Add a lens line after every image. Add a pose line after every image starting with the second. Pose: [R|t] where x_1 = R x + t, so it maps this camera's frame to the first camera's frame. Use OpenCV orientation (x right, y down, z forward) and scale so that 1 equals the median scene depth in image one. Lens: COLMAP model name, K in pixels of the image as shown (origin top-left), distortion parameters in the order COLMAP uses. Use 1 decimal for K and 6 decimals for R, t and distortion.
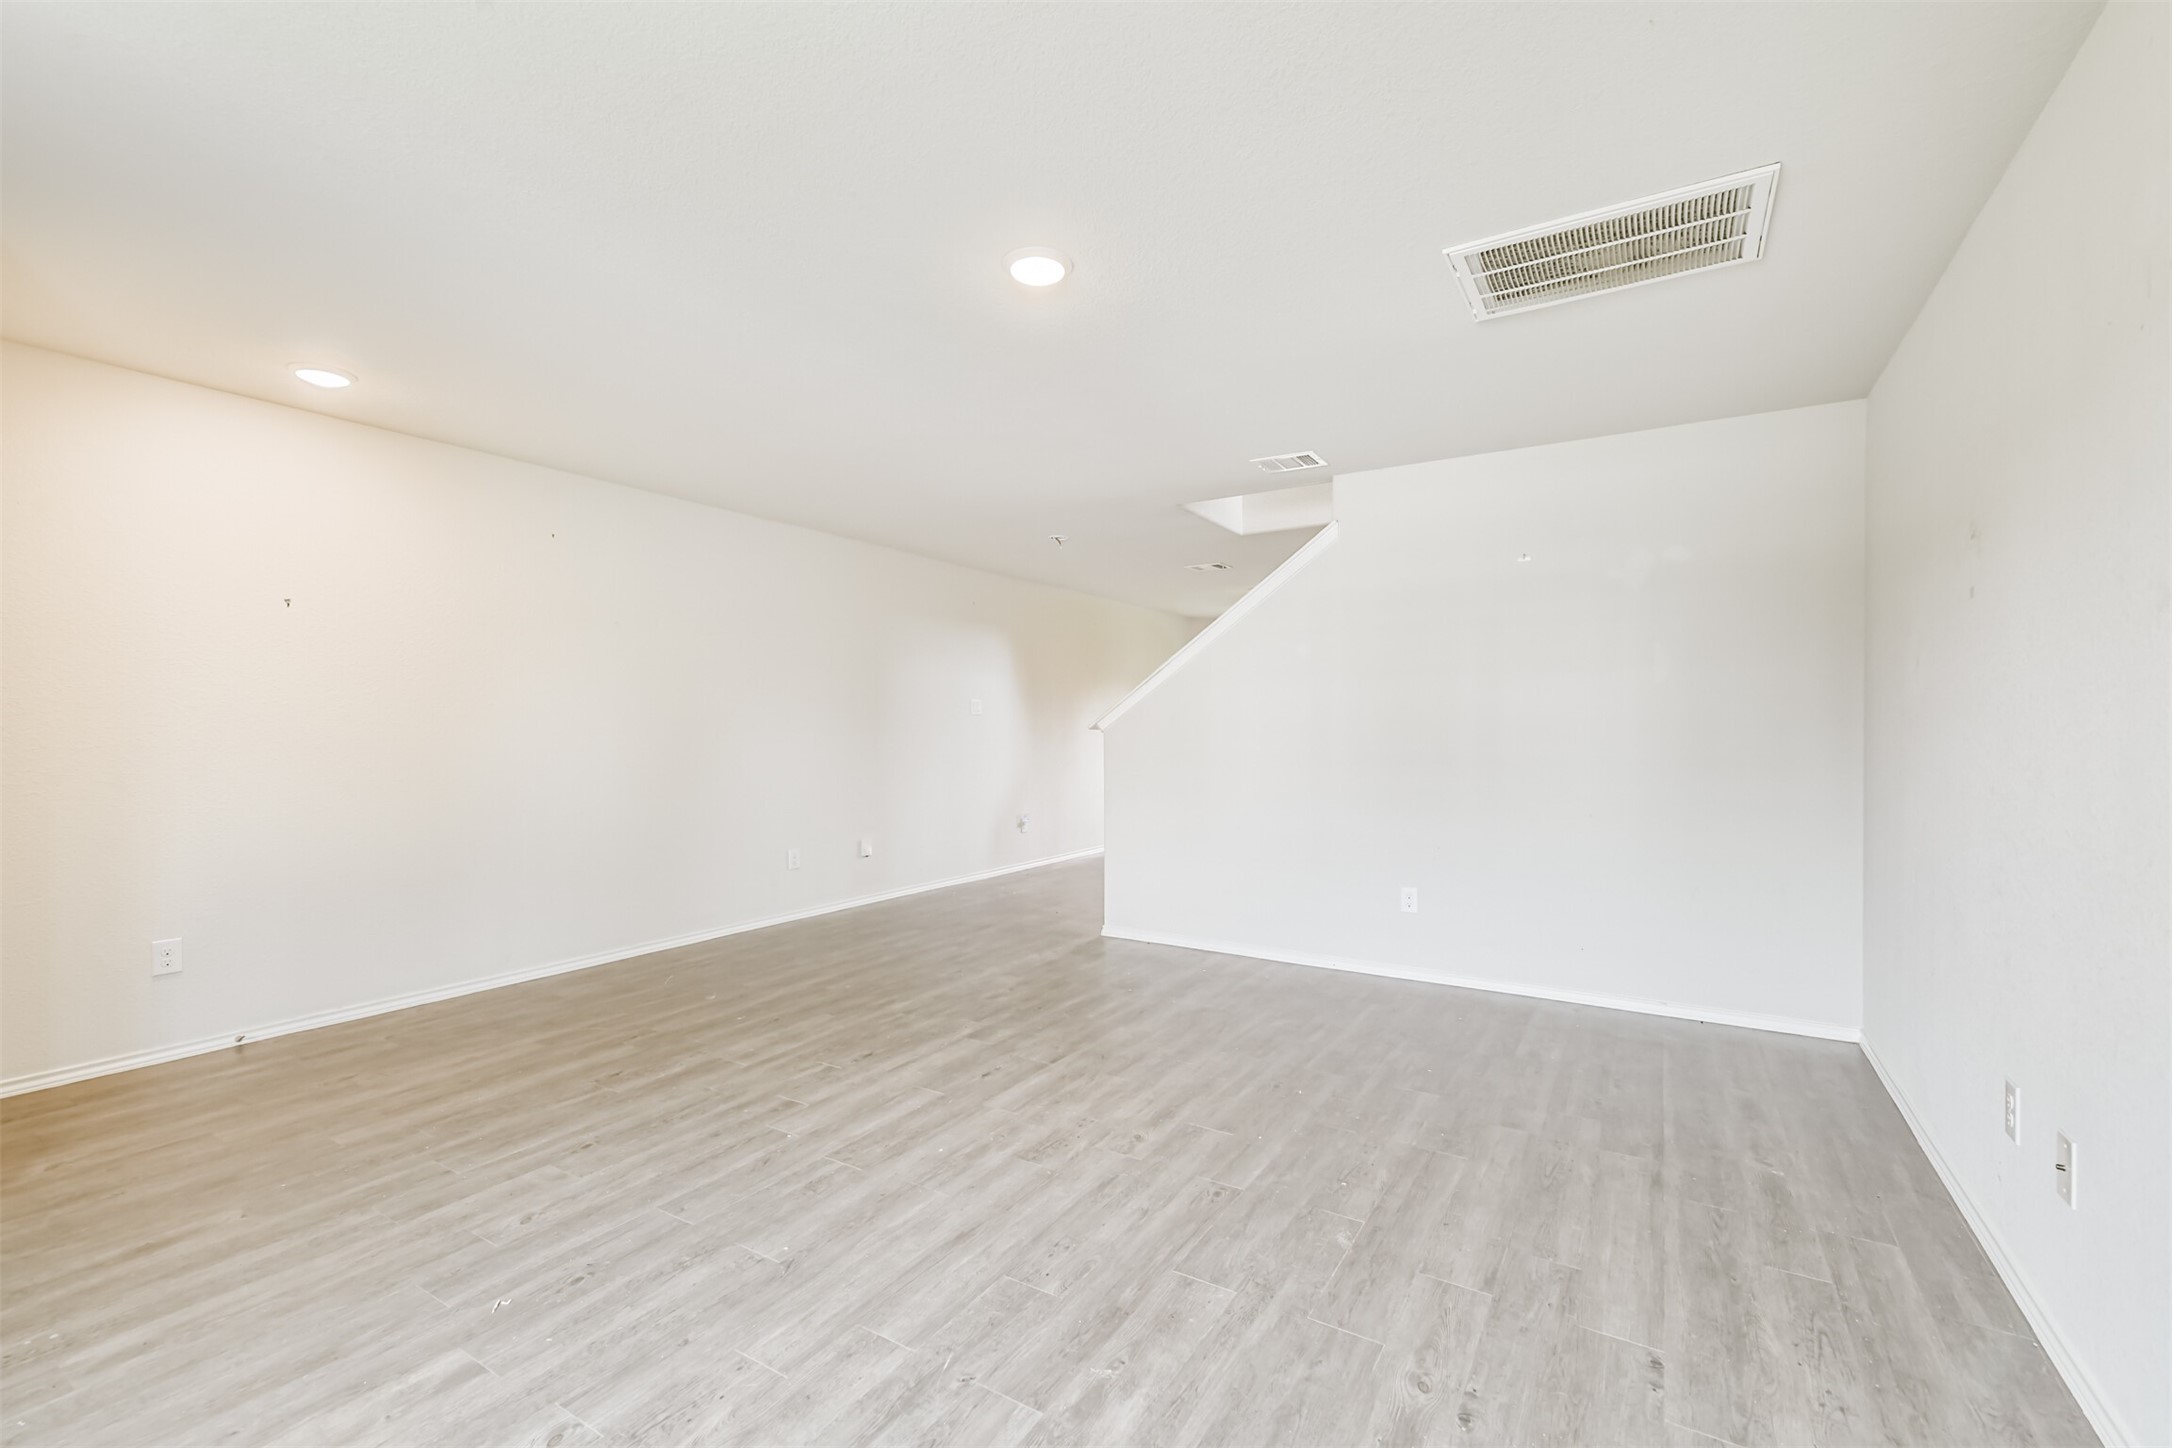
lens RADIAL K [[927.7, 0, 1095.7], [0, 927.7, 728.1], [0, 0, 1]] dist [0.012709, -0.002240]
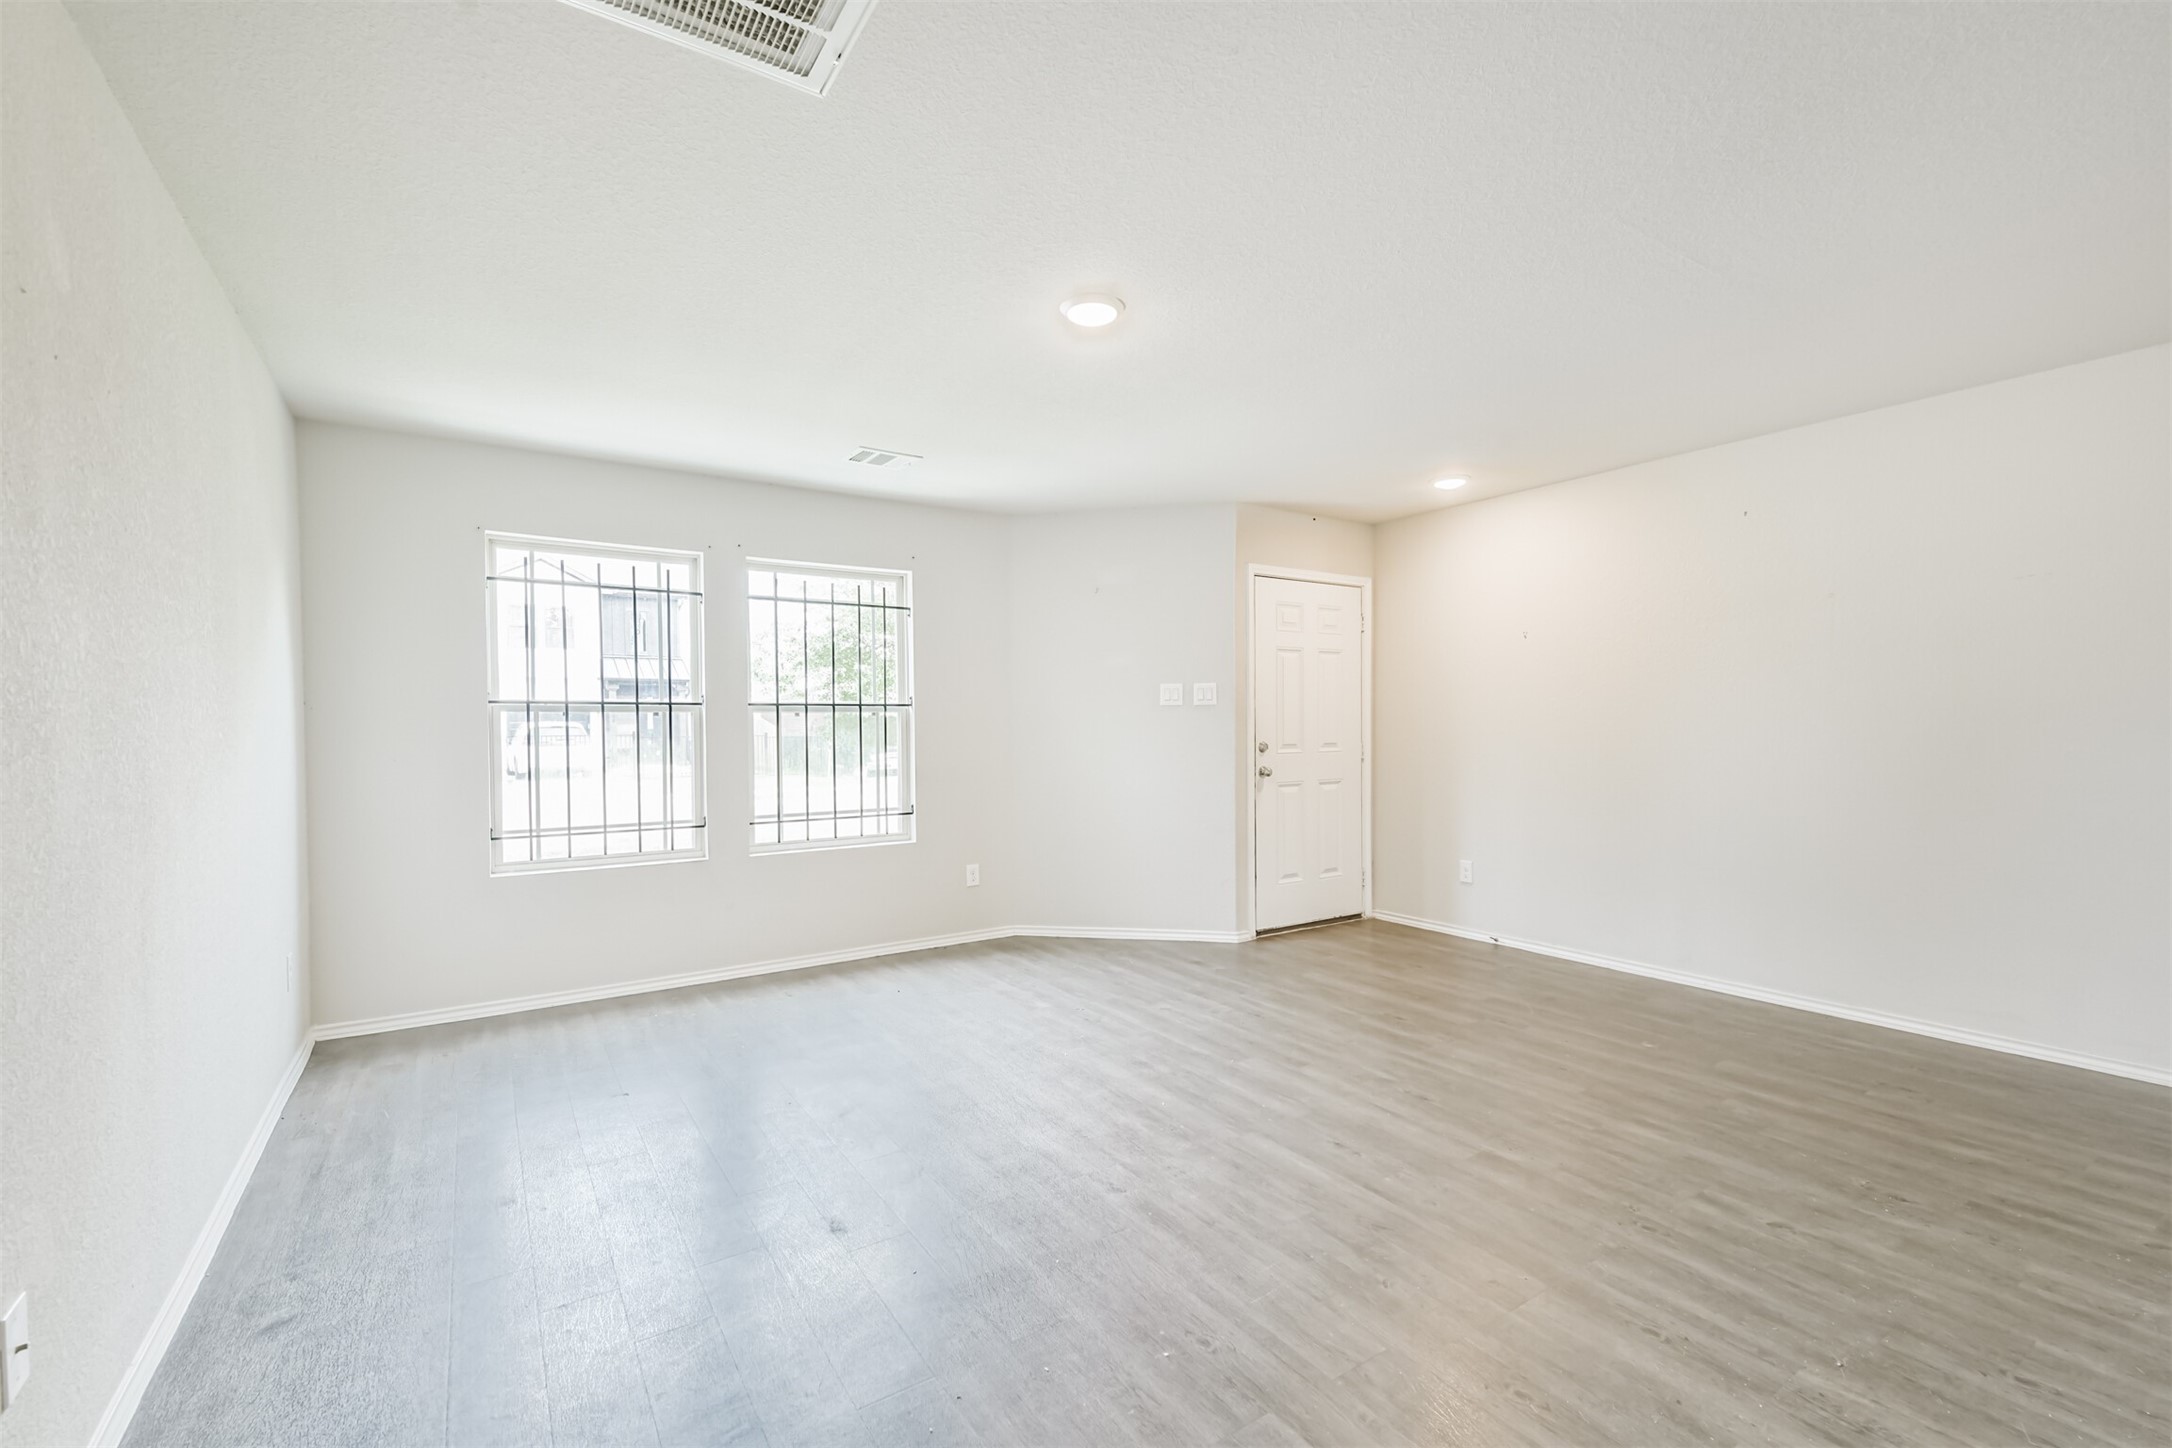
lens RADIAL K [[927.7, 0, 1079.7], [0, 927.7, 743.1], [0, 0, 1]] dist [0.012709, -0.002240]
pose [[-0.431779, 0.022982, -0.901687, 0.749865], [0.007519, 0.999732, 0.021880, -0.011817], [0.901948, 0.002668, -0.431836, 1.172064]]
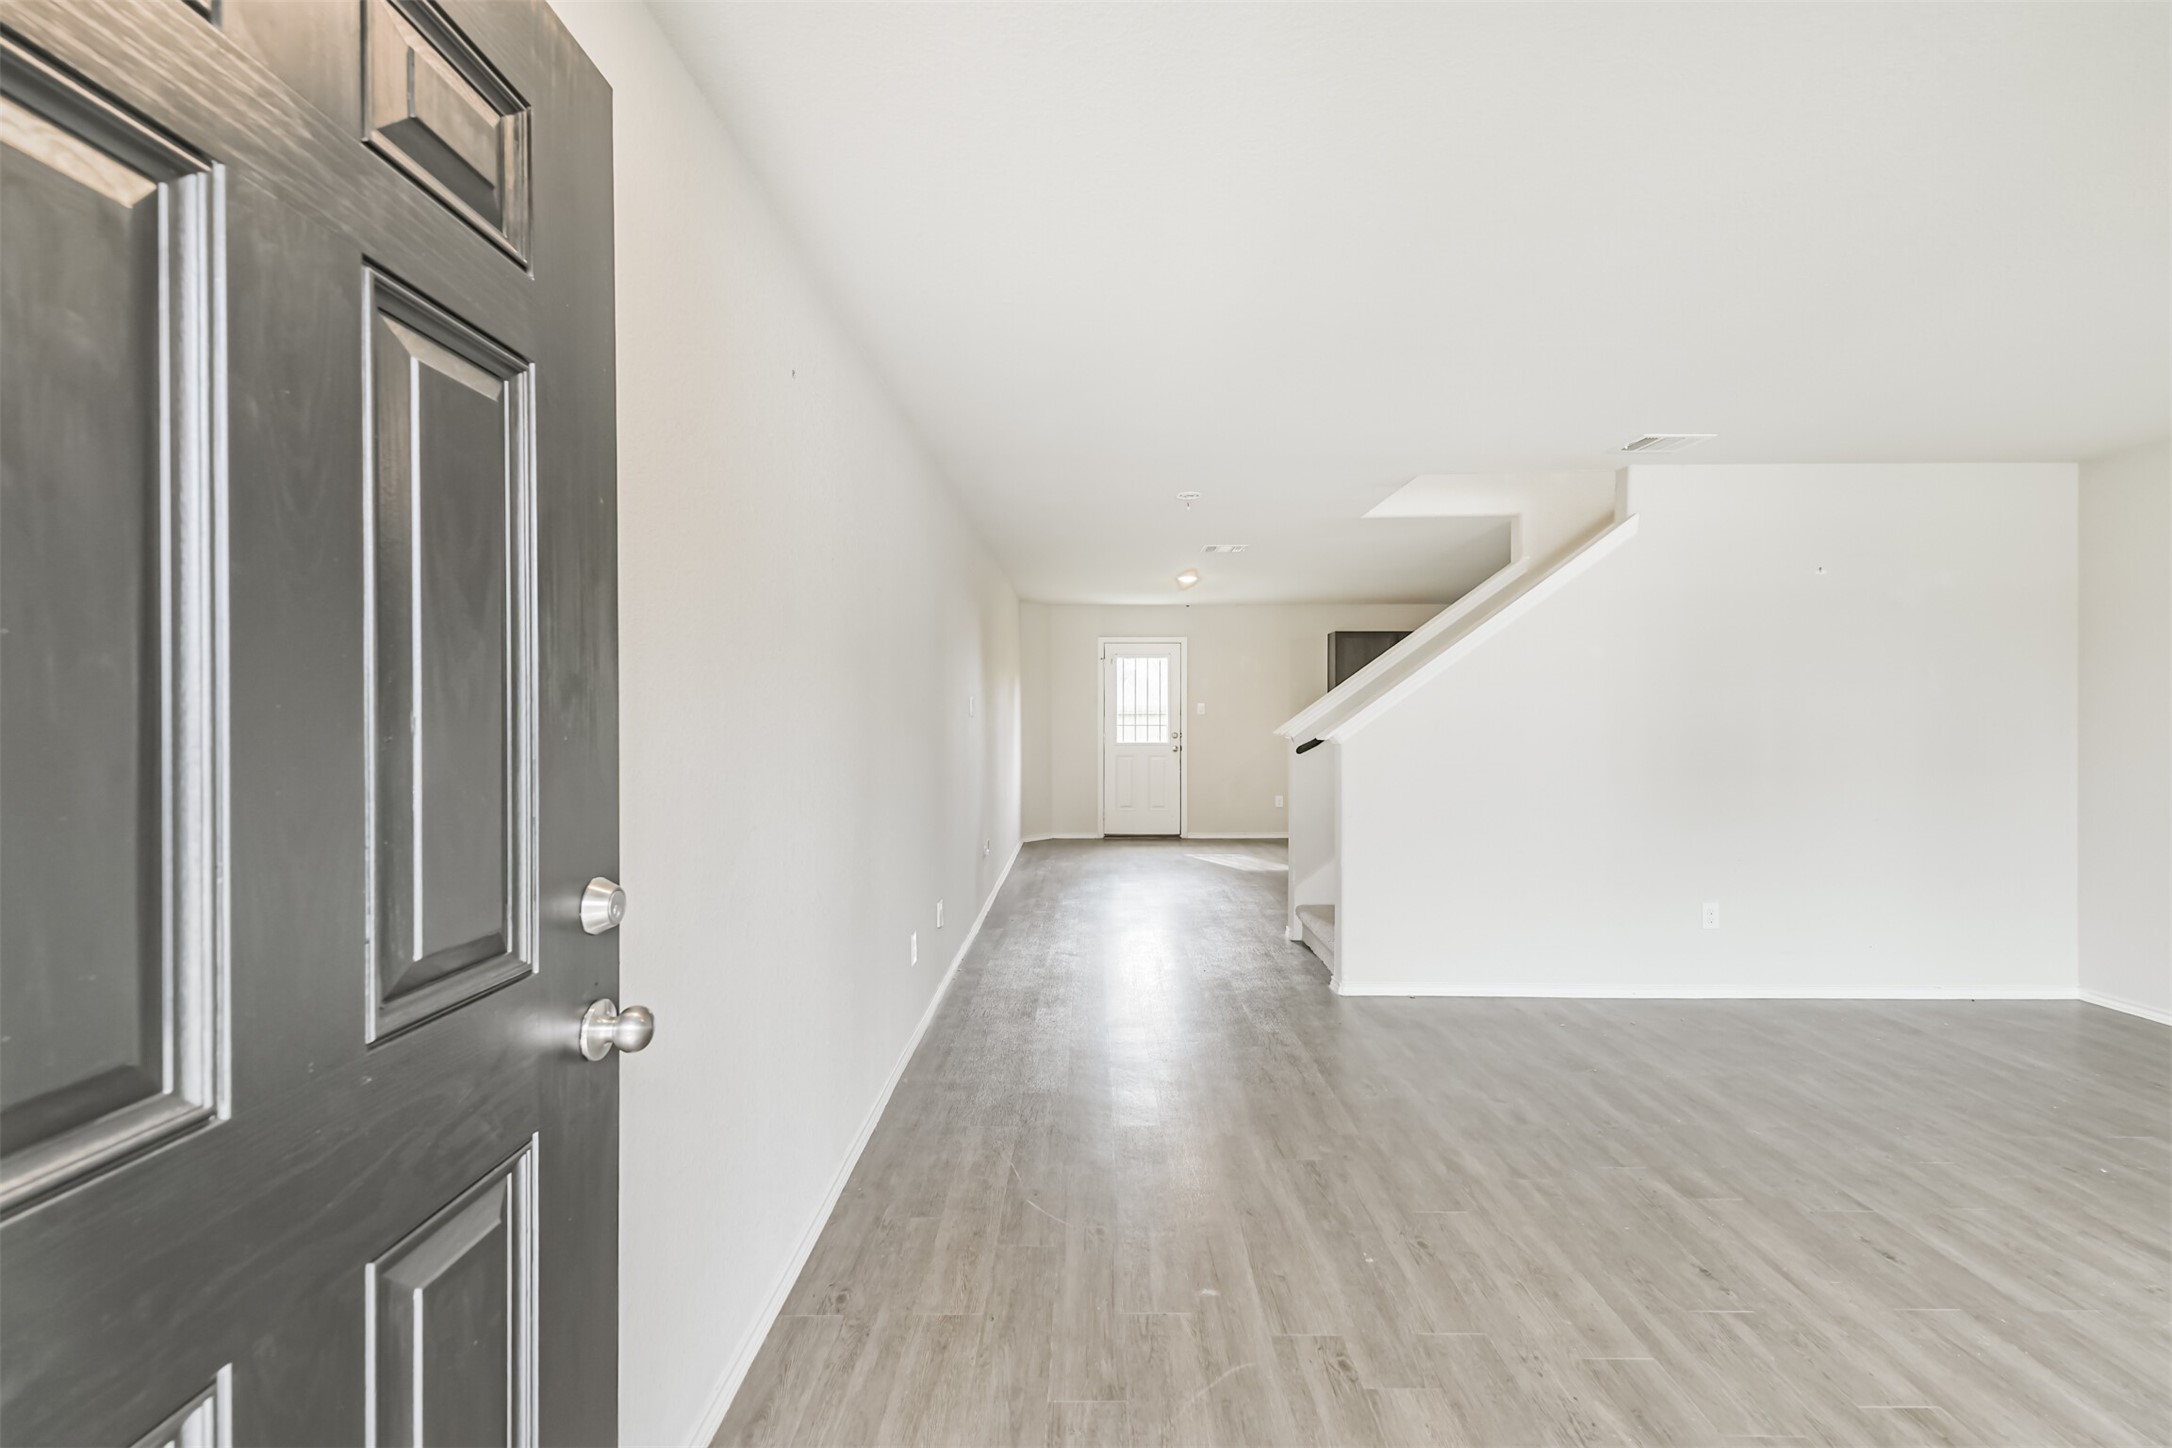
lens RADIAL K [[927.7, 0, 1085.0], [0, 927.7, 702.4], [0, 0, 1]] dist [0.012709, -0.002240]
pose [[0.855049, 0.003432, 0.518535, -1.022010], [0.003517, 0.999917, -0.012418, -0.038189], [-0.518535, 0.012442, 0.854966, 0.716594]]
